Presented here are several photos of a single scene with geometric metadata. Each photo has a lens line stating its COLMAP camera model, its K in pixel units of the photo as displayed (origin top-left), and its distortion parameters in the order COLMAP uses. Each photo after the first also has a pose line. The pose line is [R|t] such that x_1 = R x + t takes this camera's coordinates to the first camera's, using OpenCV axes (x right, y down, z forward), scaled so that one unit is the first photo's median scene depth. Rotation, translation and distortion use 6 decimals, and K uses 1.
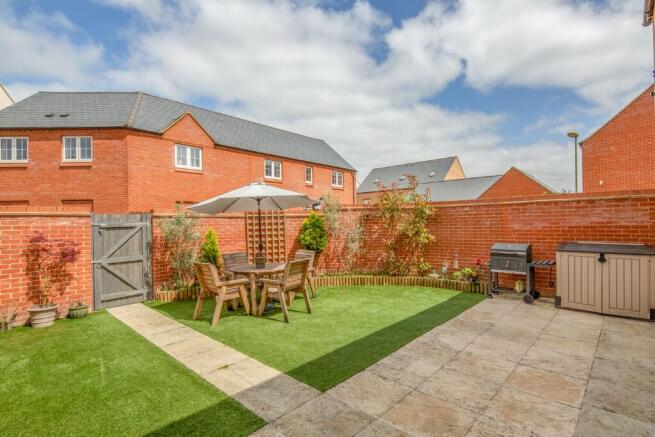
lens RADIAL K [[319.1, 0, 338.1], [0, 319.1, 222.2], [0, 0, 1]] dist [0.000459, -0.000748]
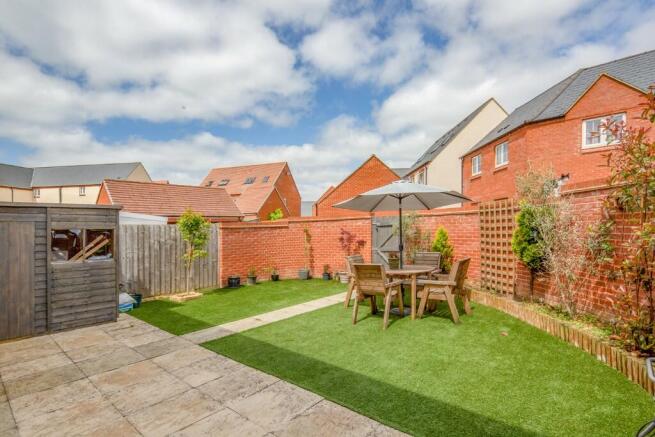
lens RADIAL K [[319.1, 0, 338.1], [0, 319.1, 222.2], [0, 0, 1]] dist [0.000459, -0.000748]
pose [[0.042472, -0.003344, -0.999092, 0.743923], [0.033104, 0.999450, -0.001938, -0.002933], [0.998549, -0.032992, 0.042559, 0.820418]]
